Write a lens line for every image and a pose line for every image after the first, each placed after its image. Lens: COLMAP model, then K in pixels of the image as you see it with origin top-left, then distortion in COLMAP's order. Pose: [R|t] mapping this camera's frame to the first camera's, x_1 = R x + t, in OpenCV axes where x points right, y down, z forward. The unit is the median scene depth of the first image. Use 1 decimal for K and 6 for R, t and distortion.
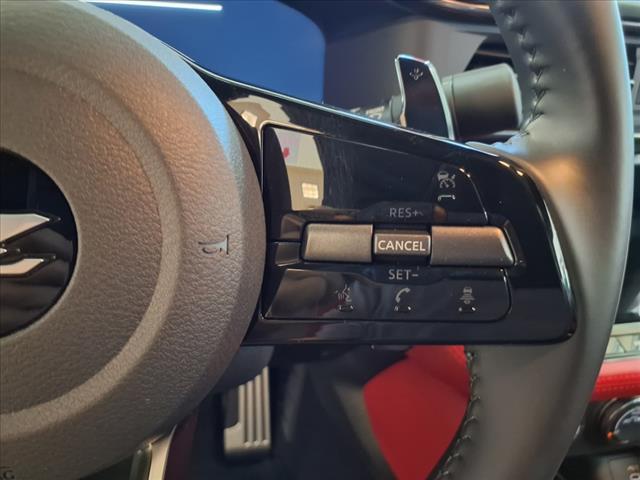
lens RADIAL K [[512.9, 0, 321.5], [0, 512.9, 234.2], [0, 0, 1]] dist [0.009472, -0.033356]
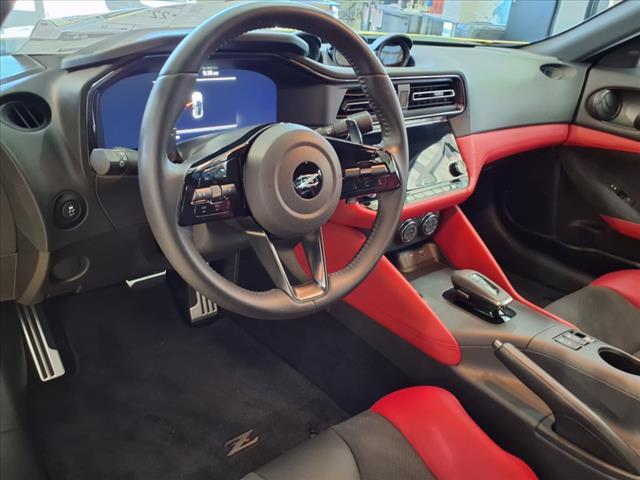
lens RADIAL K [[512.9, 0, 317.1], [0, 512.9, 234.1], [0, 0, 1]] dist [0.009472, -0.033356]
pose [[0.906506, -0.174434, 0.384473, -1.865572], [0.124982, 0.980714, 0.150266, -0.153537], [-0.403269, -0.088165, 0.910824, -2.683984]]
